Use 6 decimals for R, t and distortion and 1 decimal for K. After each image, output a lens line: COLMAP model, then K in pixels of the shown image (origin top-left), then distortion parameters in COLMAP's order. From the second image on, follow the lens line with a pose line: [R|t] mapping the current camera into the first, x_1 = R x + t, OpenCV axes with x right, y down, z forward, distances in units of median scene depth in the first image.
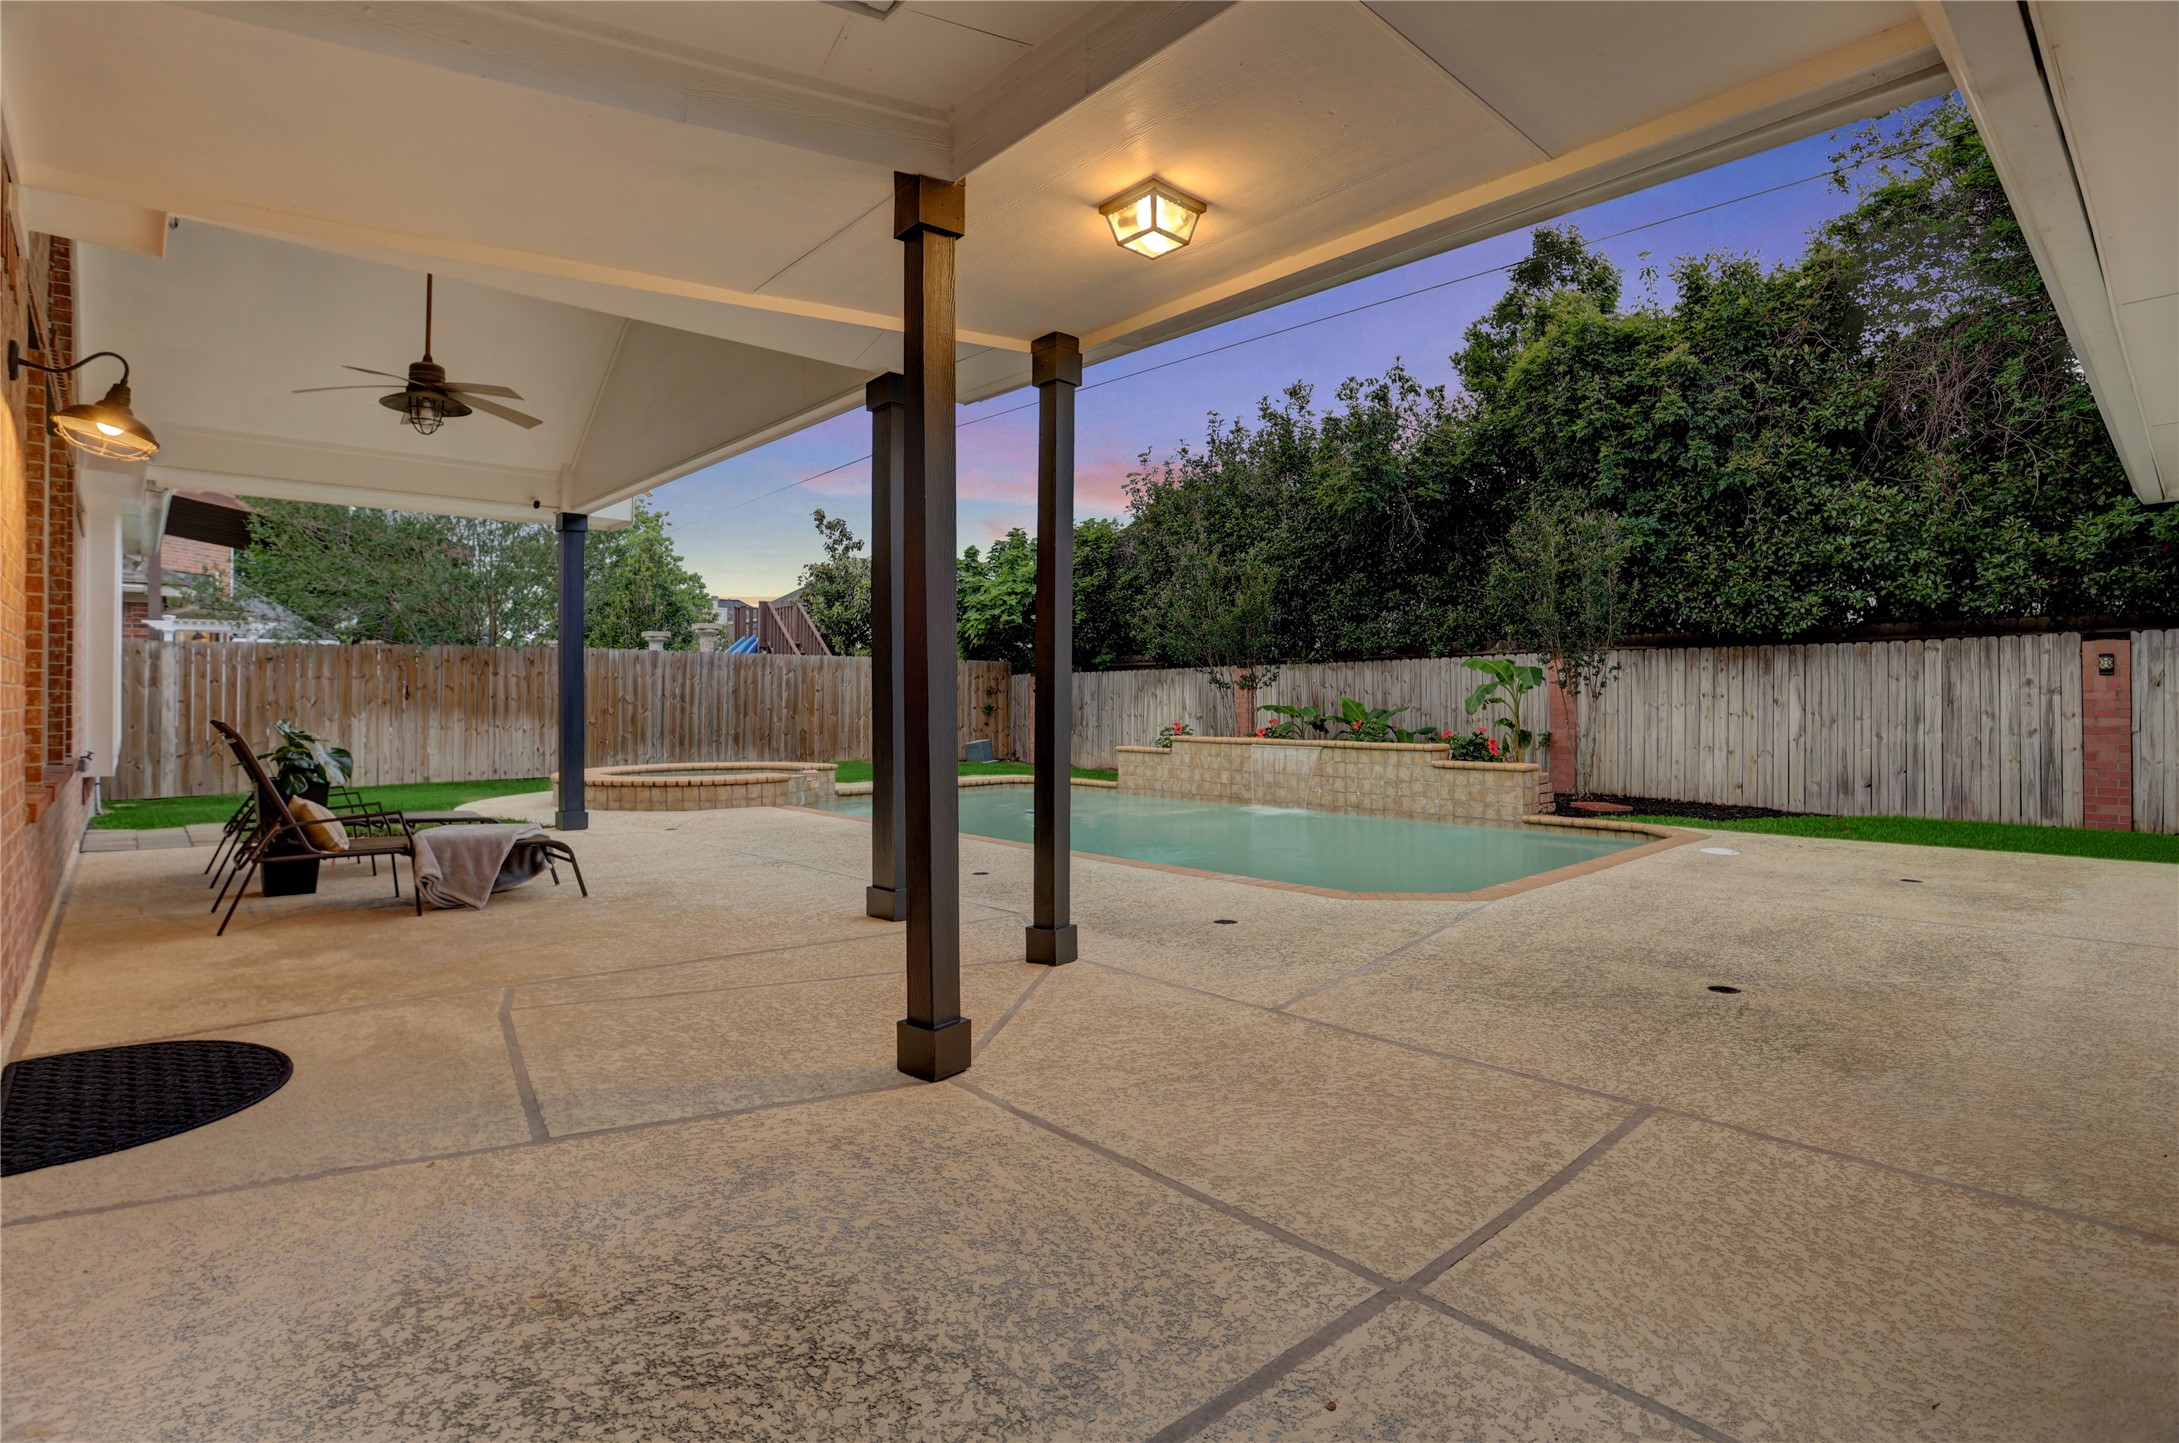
lens RADIAL K [[1078.9, 0, 1078.5], [0, 1078.9, 694.3], [0, 0, 1]] dist [-0.079129, 0.033575]
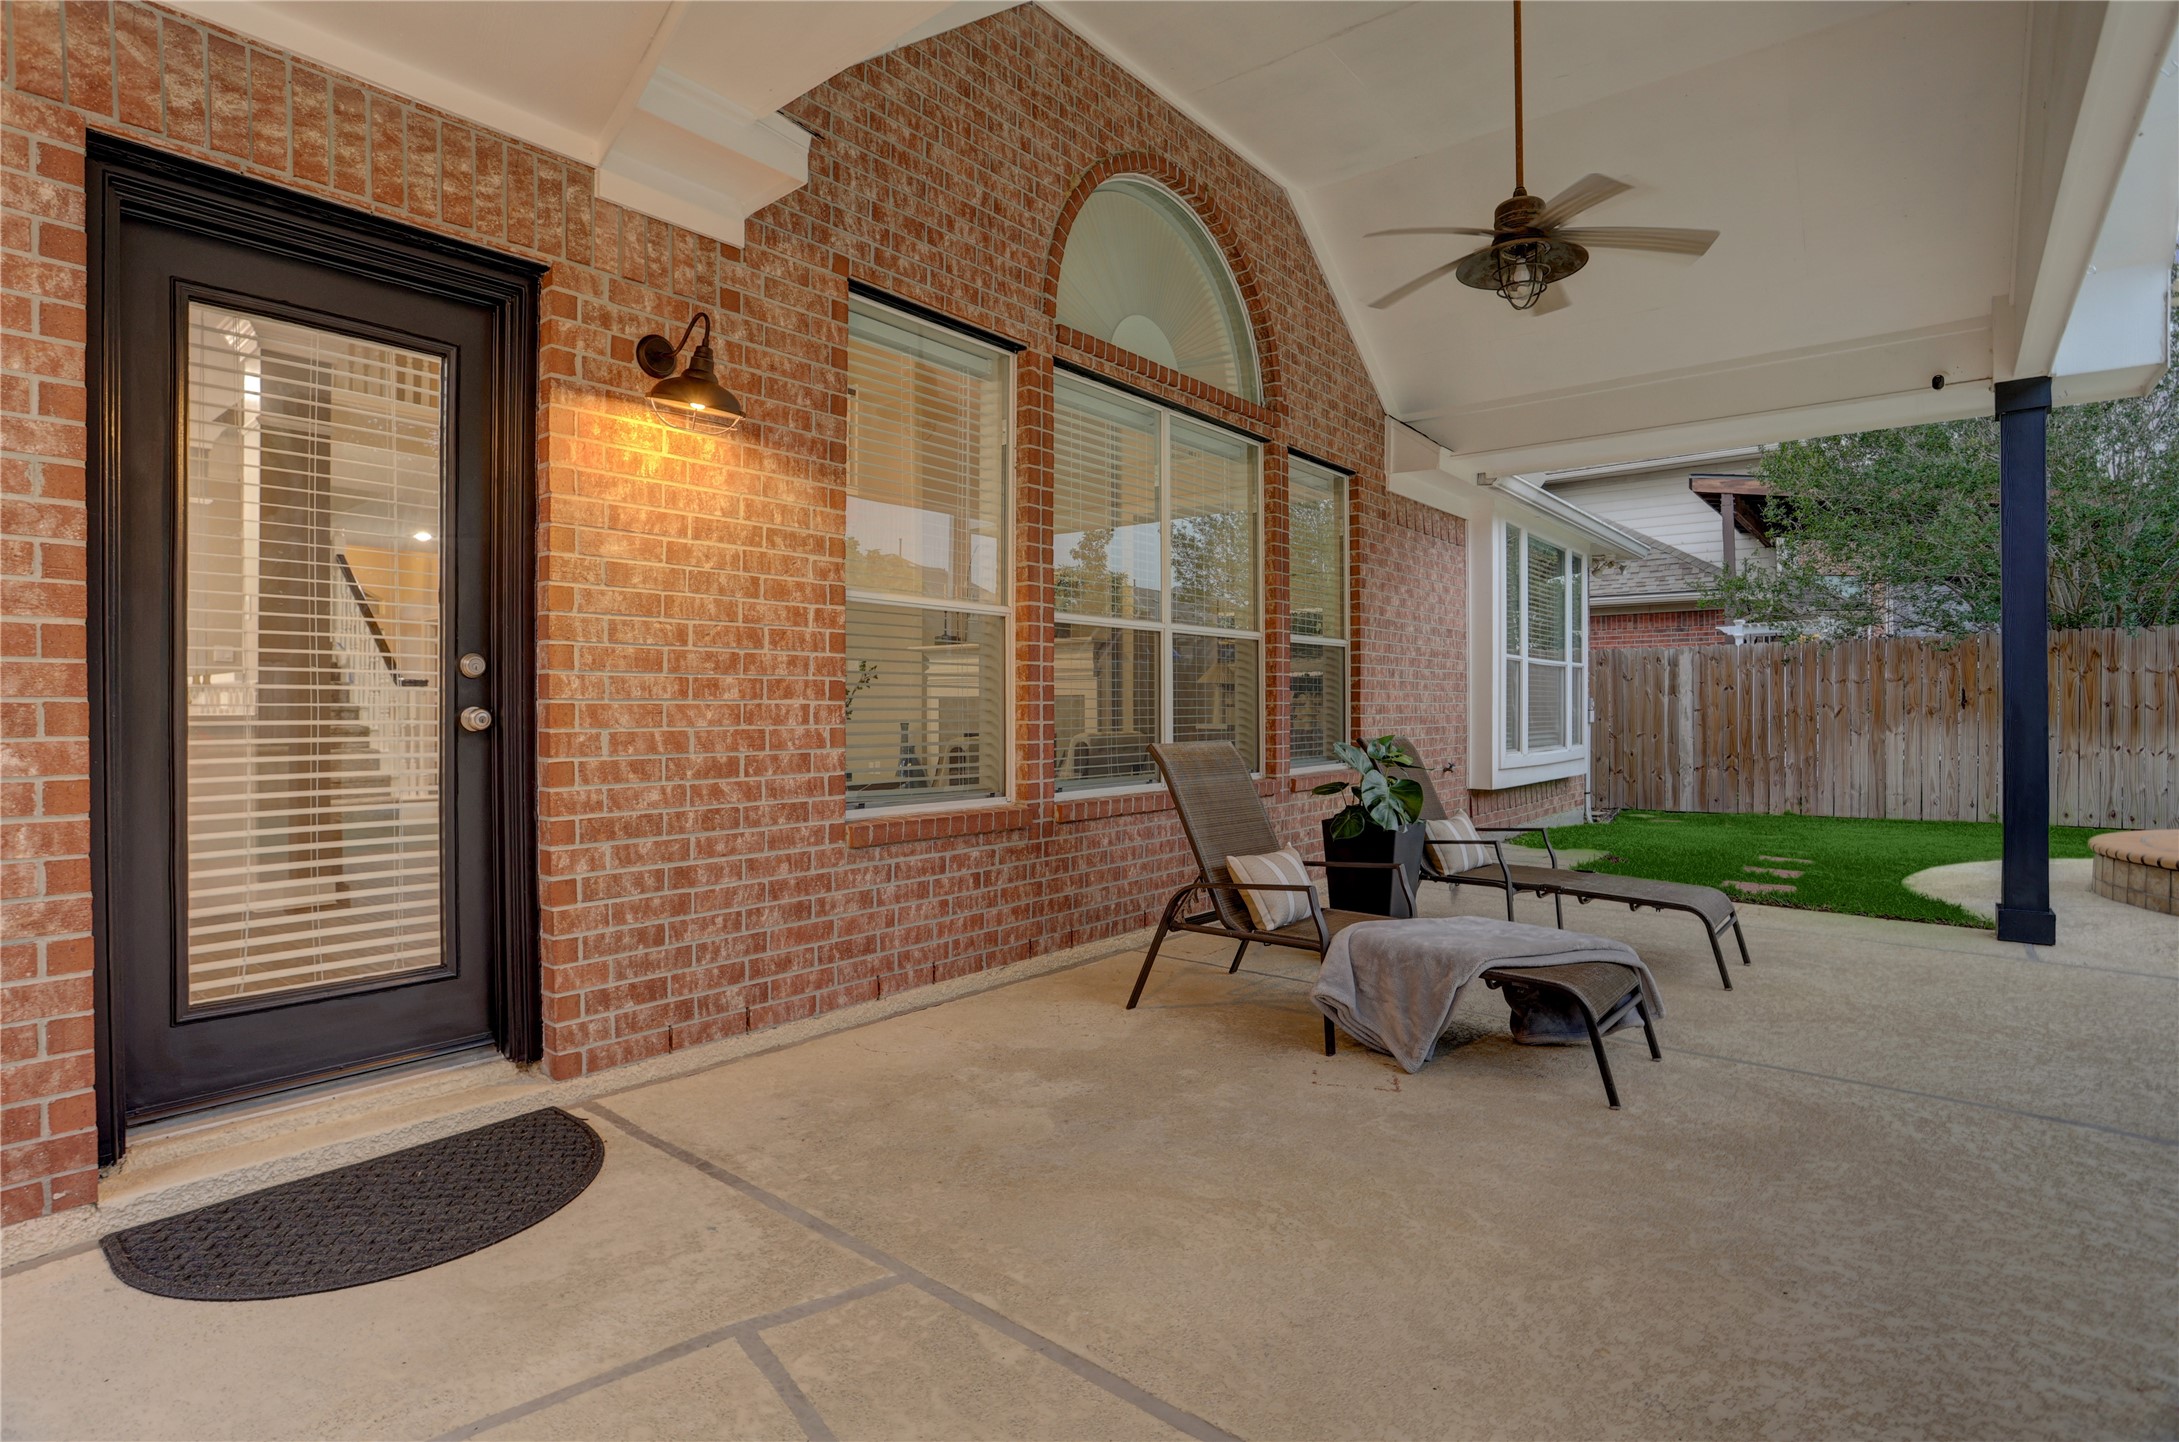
lens RADIAL K [[1078.9, 0, 1078.5], [0, 1078.9, 693.8], [0, 0, 1]] dist [-0.079129, 0.033575]
pose [[0.147999, -0.012022, -0.988914, -0.005450], [0.004370, 0.999924, -0.011502, 0.000606], [0.988978, -0.002619, 0.148040, 0.270919]]
